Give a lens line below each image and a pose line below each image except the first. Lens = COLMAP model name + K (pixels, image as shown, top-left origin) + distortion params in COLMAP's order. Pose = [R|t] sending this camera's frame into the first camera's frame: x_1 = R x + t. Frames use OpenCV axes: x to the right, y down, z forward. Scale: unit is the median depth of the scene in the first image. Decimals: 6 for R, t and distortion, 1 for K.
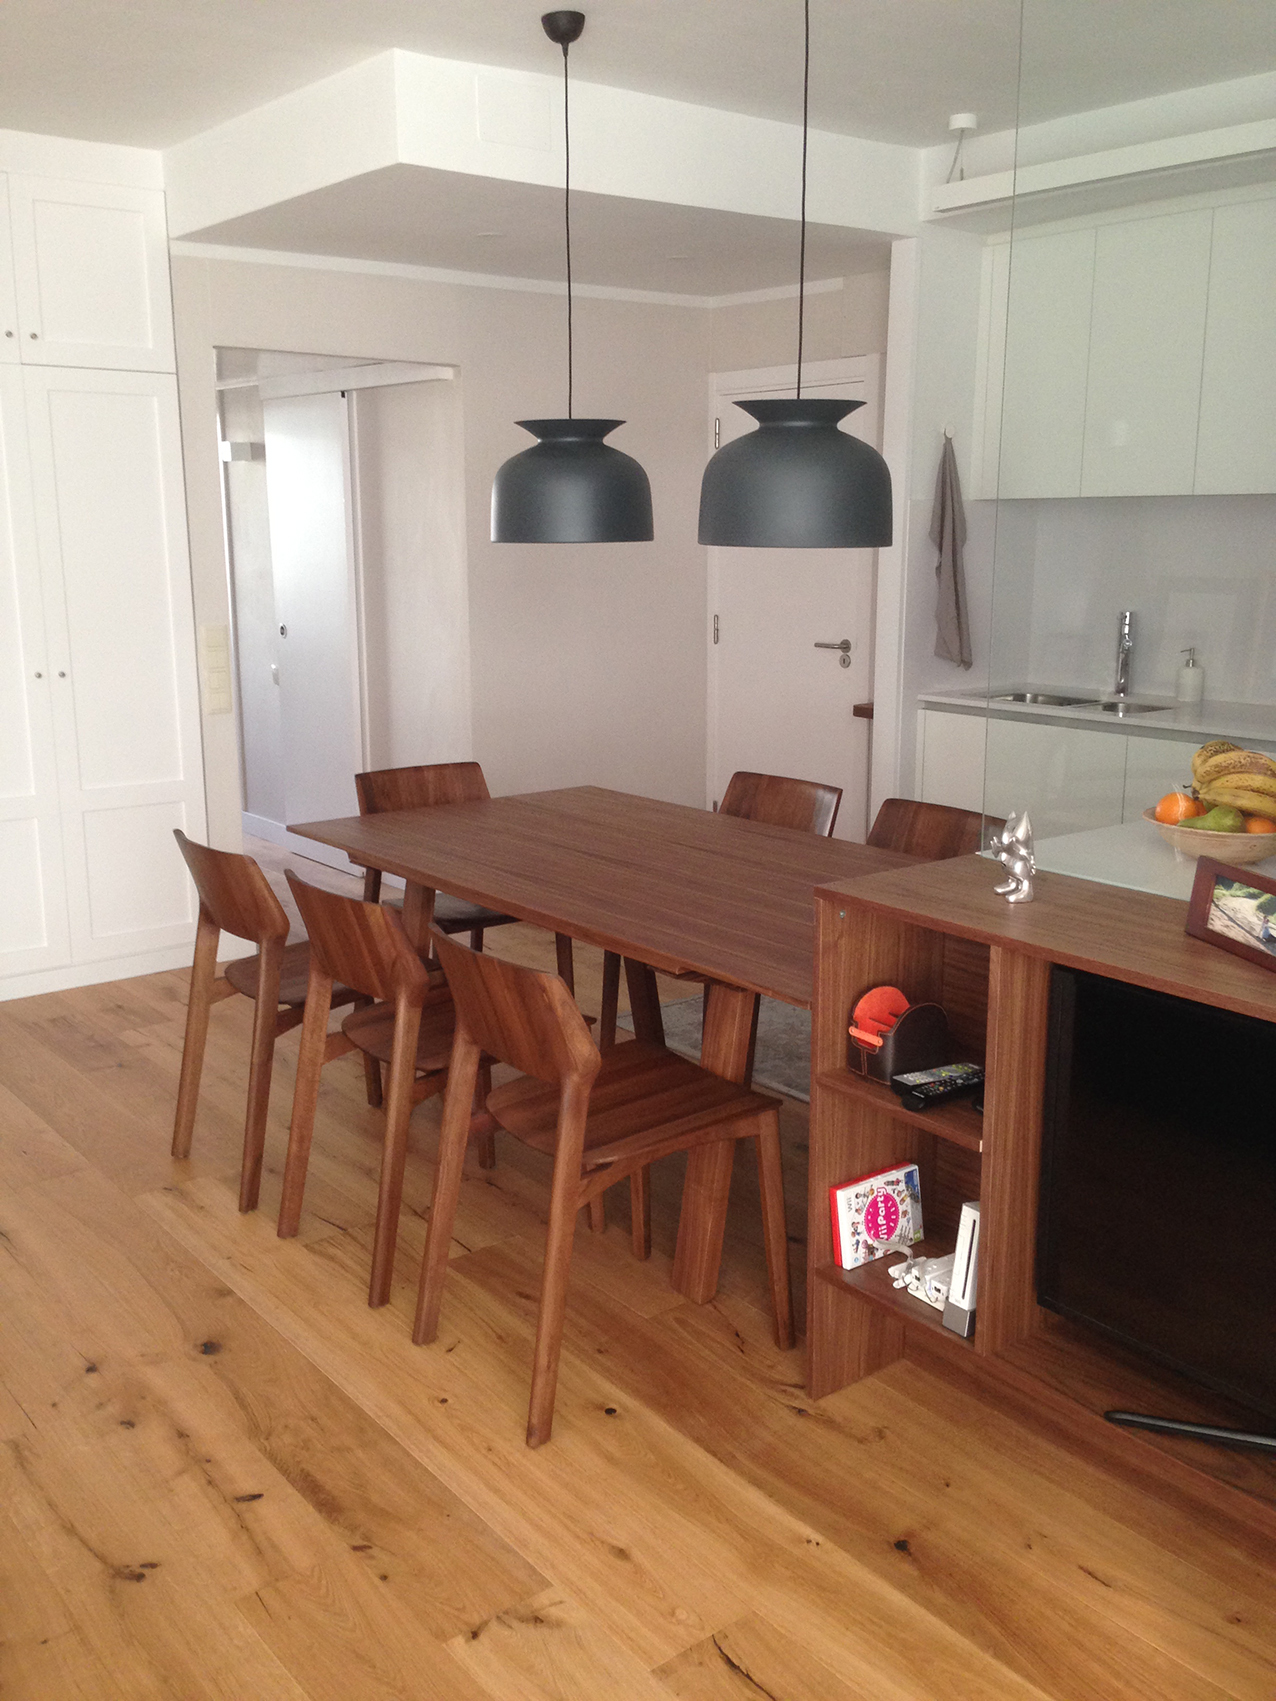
lens RADIAL K [[1570.5, 0, 638.0], [0, 1570.5, 850.5], [0, 0, 1]] dist [0.121229, -0.241306]
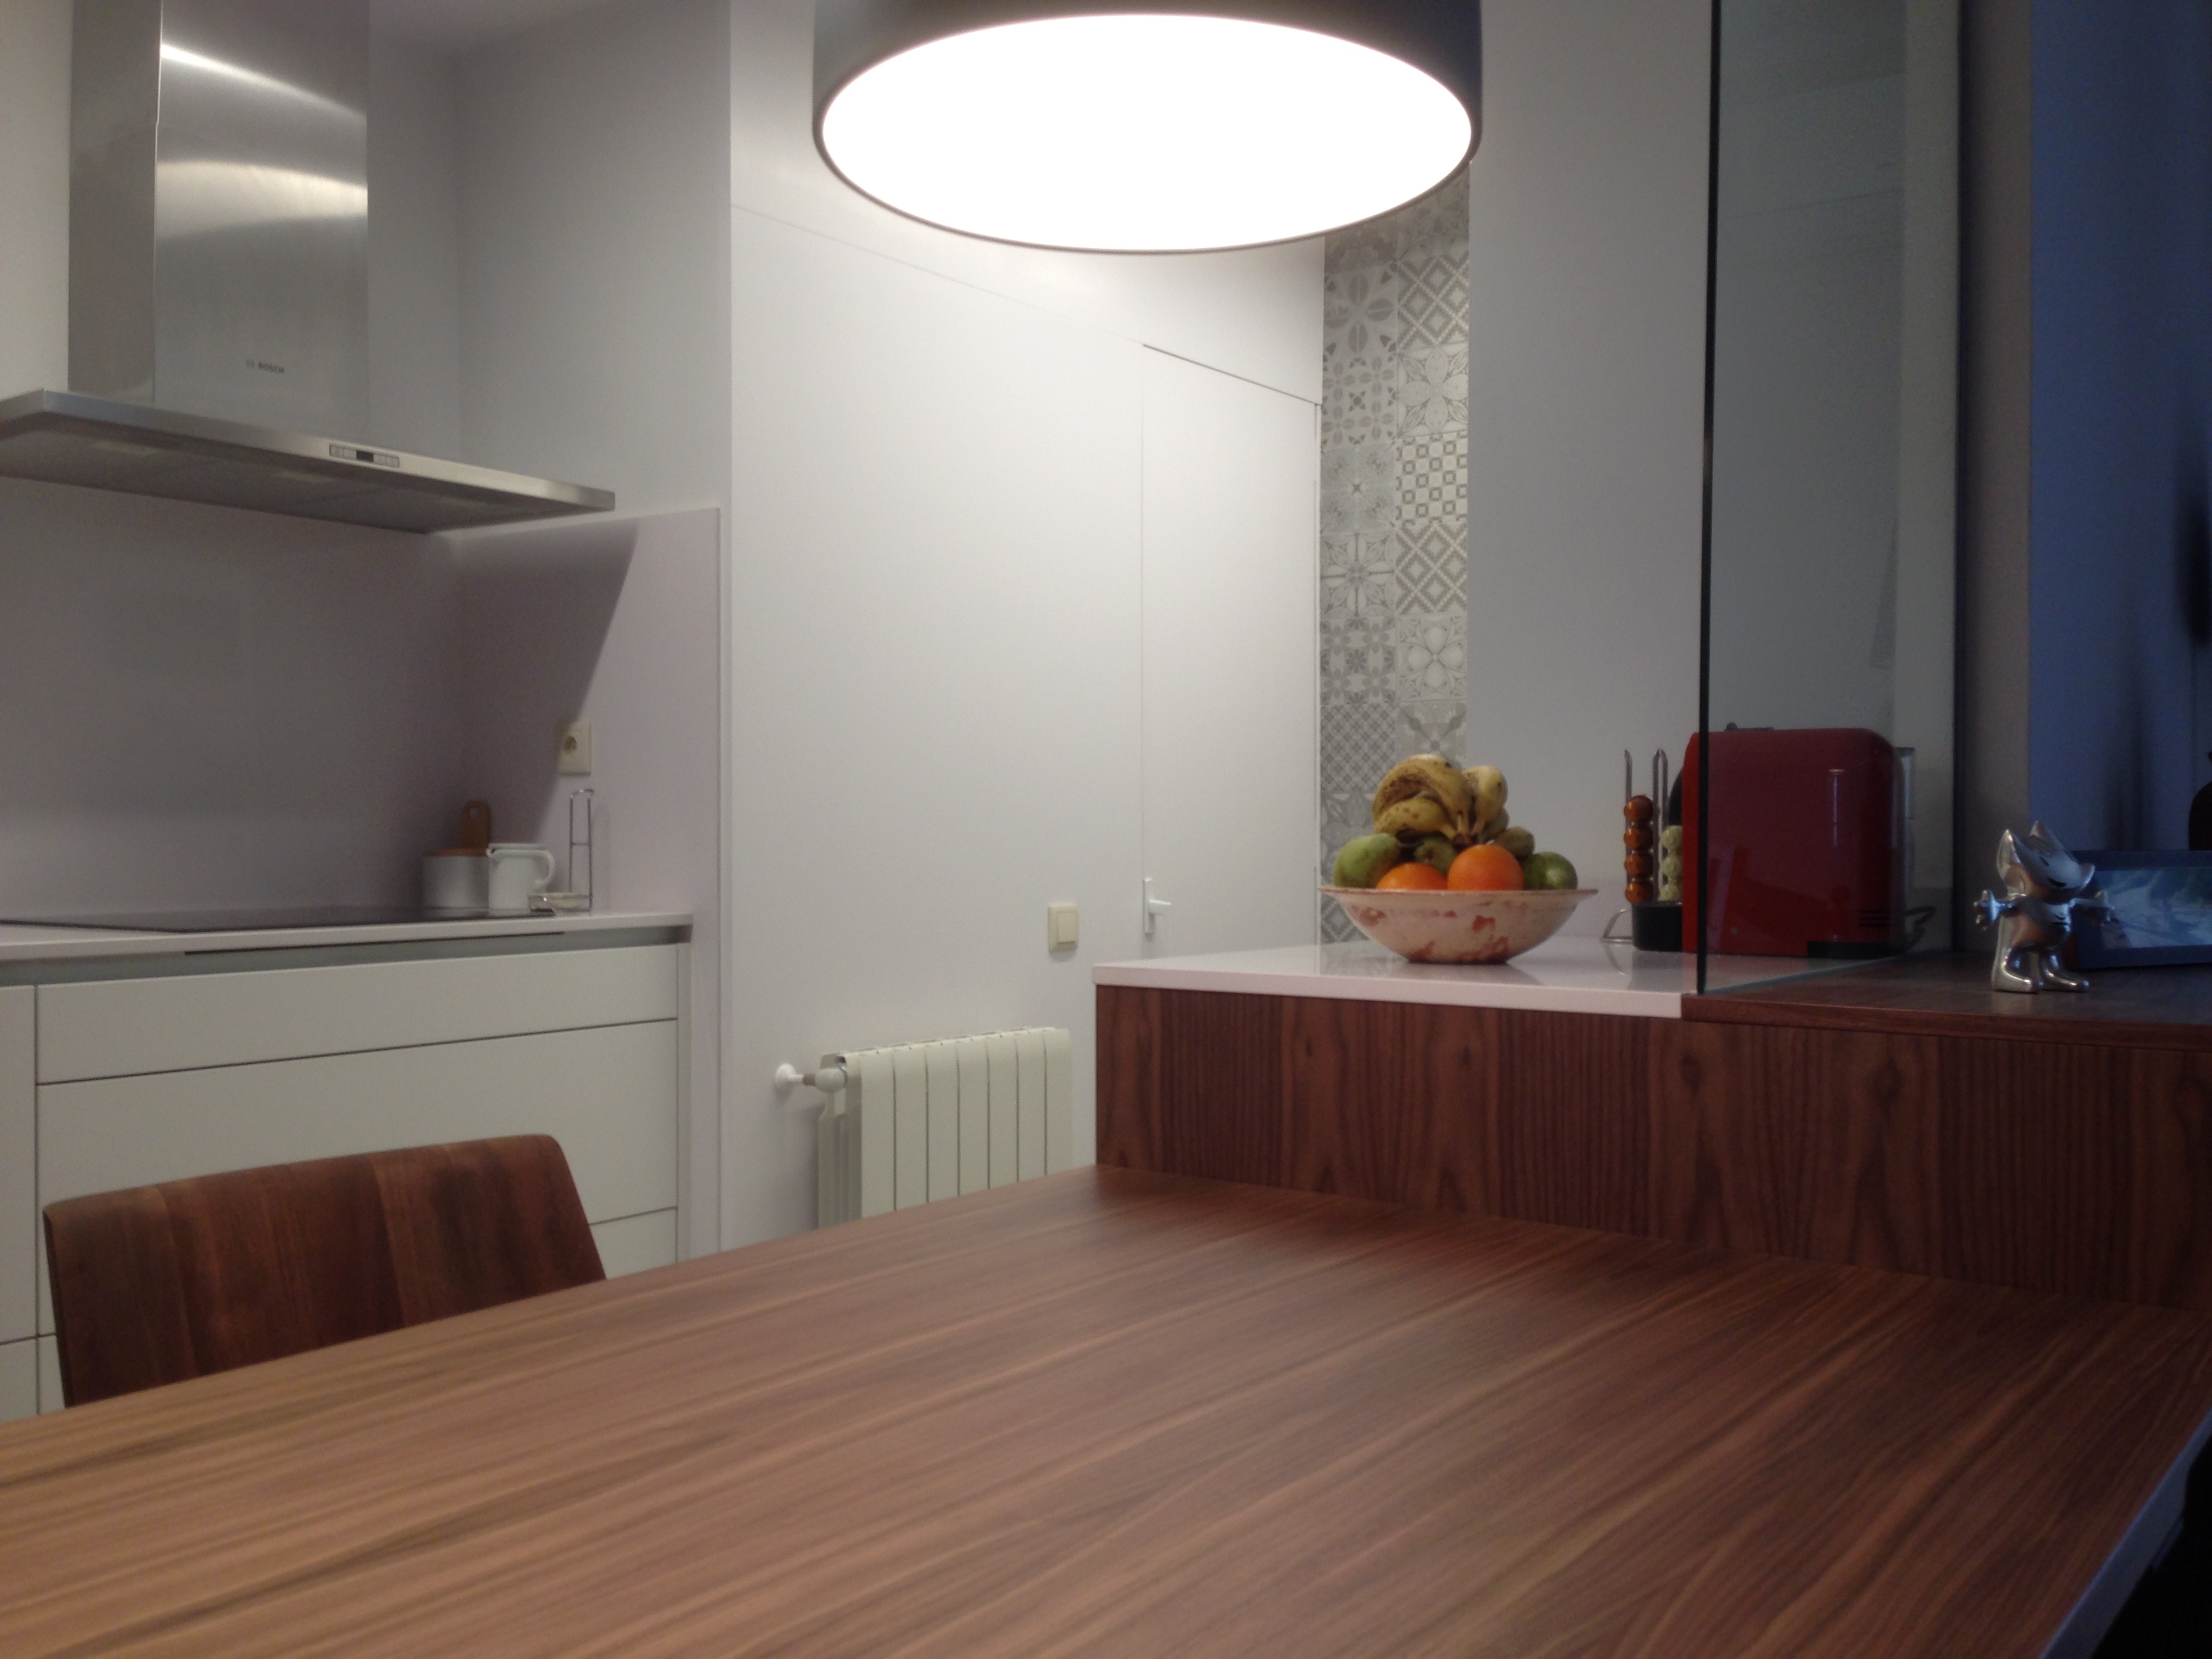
lens RADIAL K [[2024.6, 0, 1098.6], [0, 2024.6, 855.2], [0, 0, 1]] dist [0.081422, -0.005064]
pose [[-0.271952, -0.014512, 0.962201, -0.380974], [0.203377, 0.976434, 0.072208, -0.145053], [-0.940574, 0.215327, -0.262592, 1.665058]]
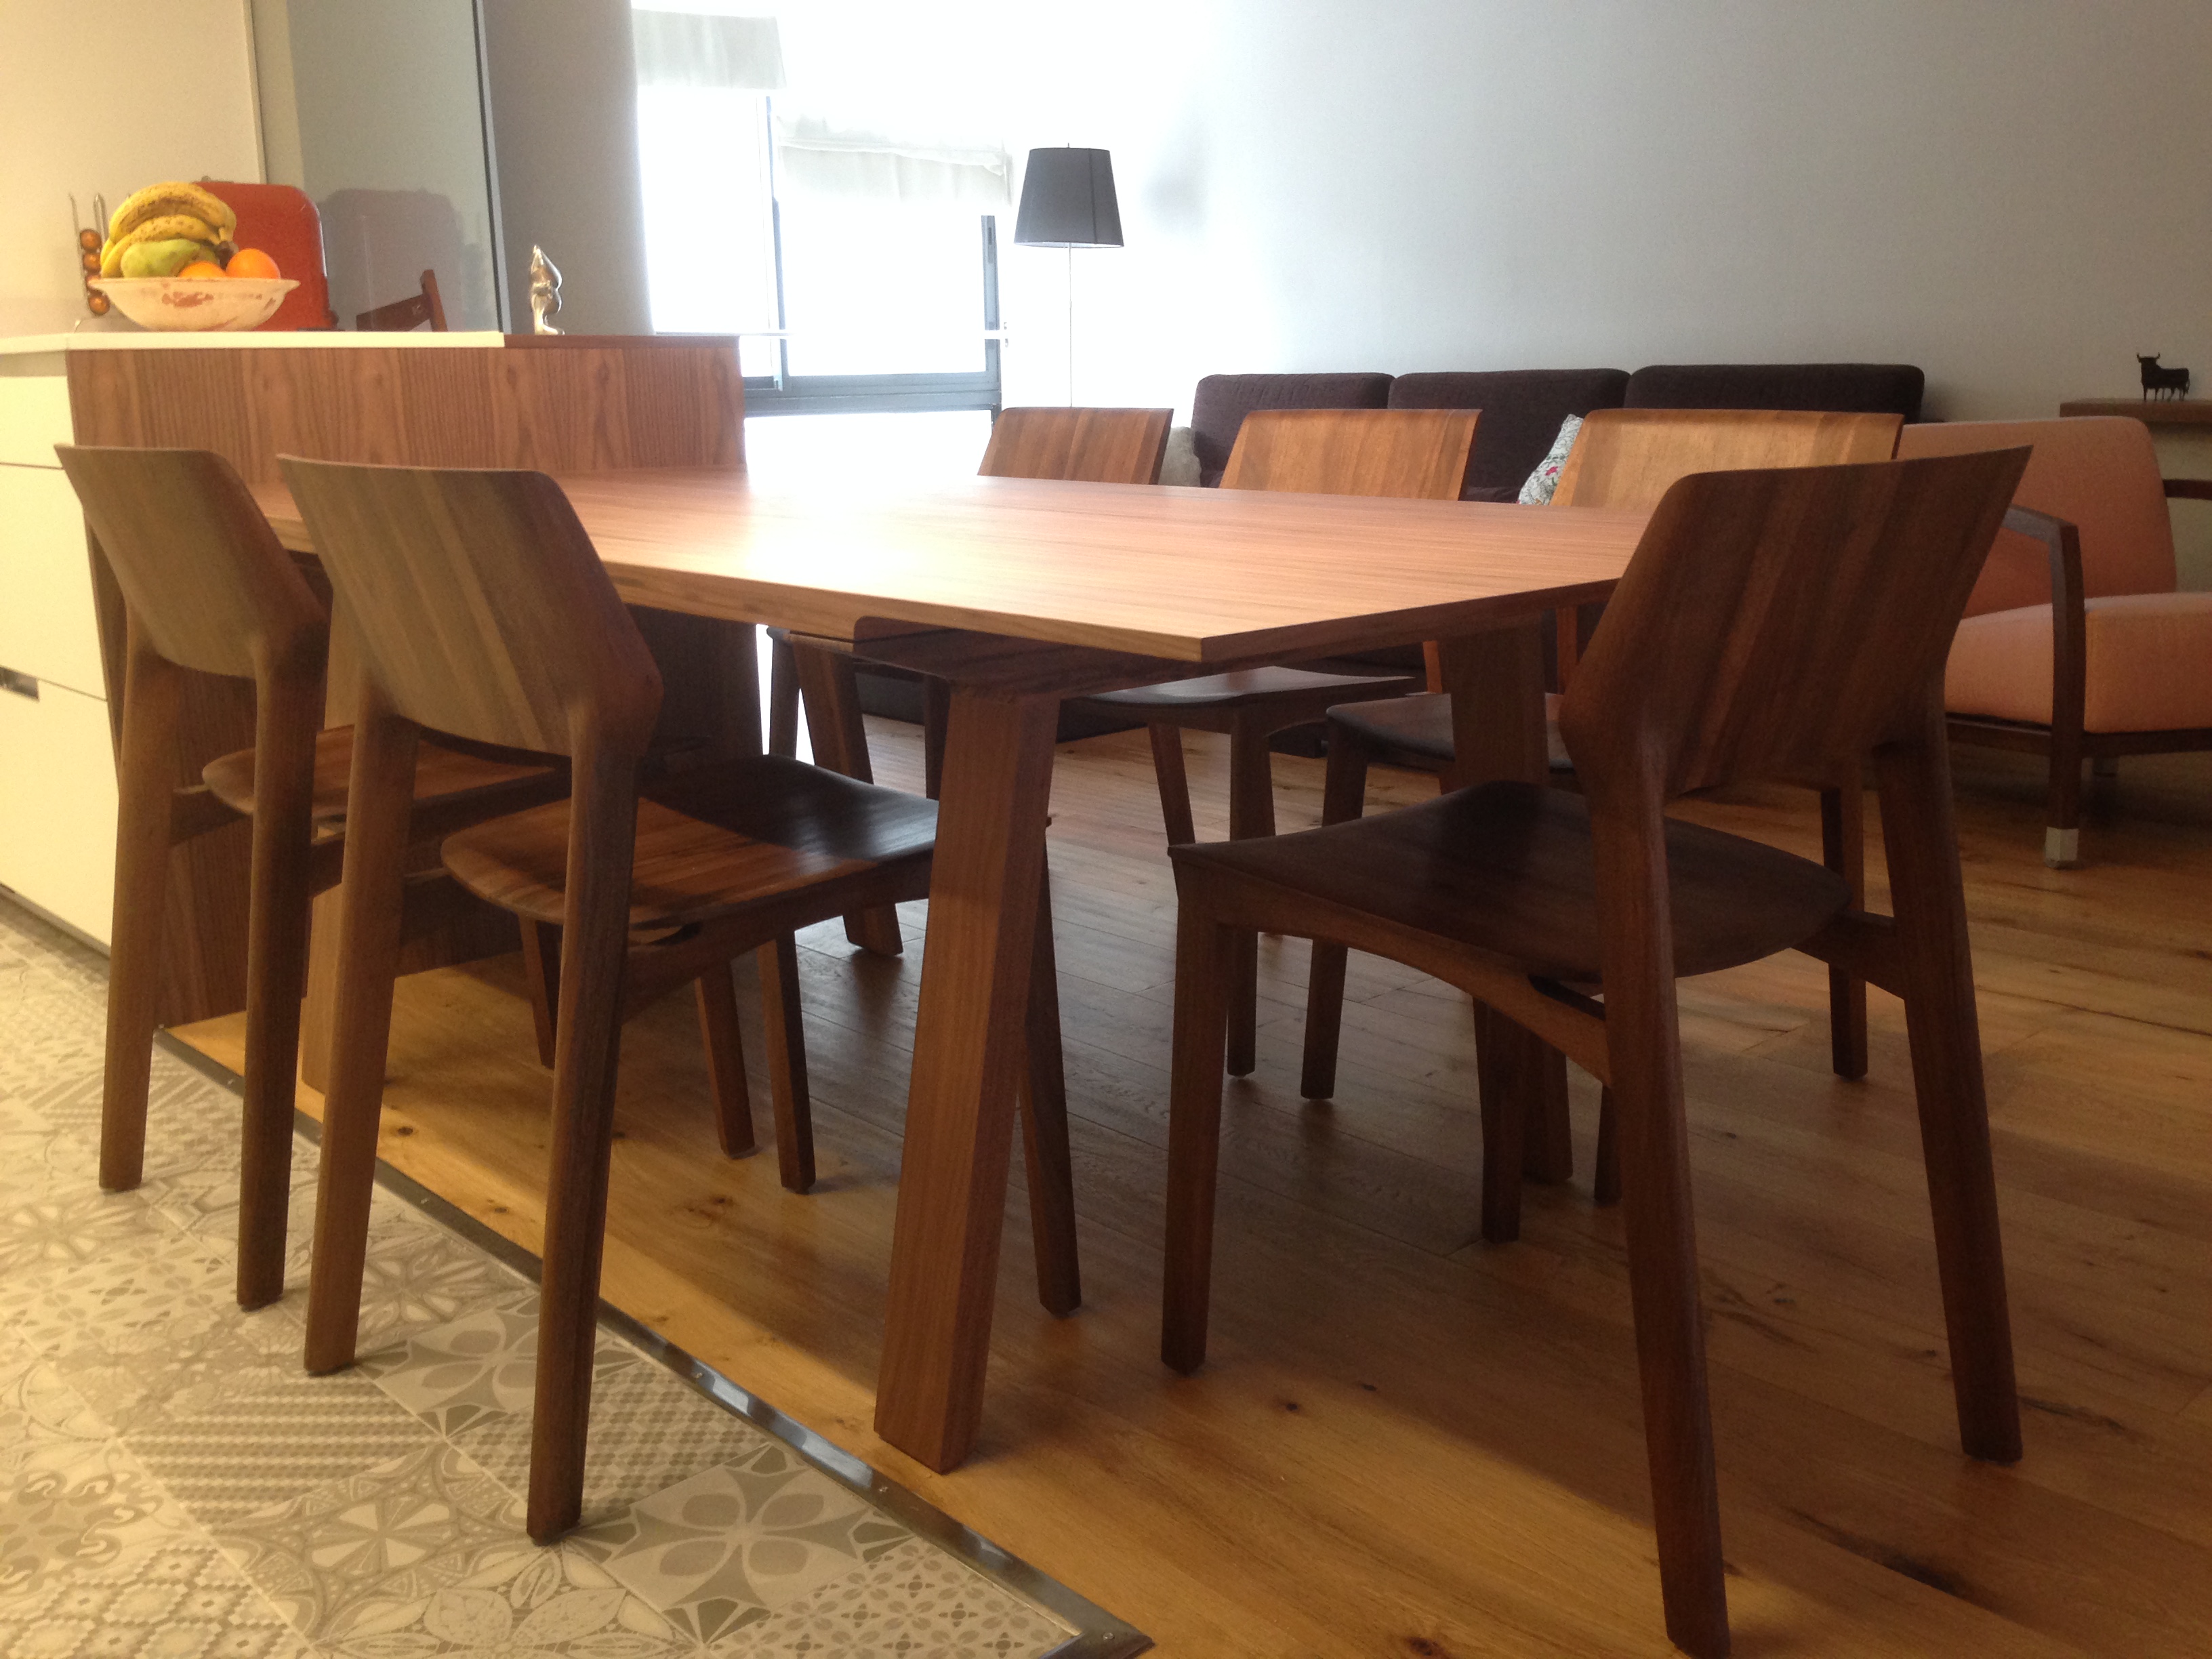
lens RADIAL K [[2042.3, 0, 1106.0], [0, 2042.3, 829.5], [0, 0, 1]] dist [0.121229, -0.241306]
pose [[-0.996373, 0.031876, -0.078902, -0.003453], [-0.004603, 0.905645, 0.424012, -0.278716], [0.084973, 0.422837, -0.902213, 2.664527]]
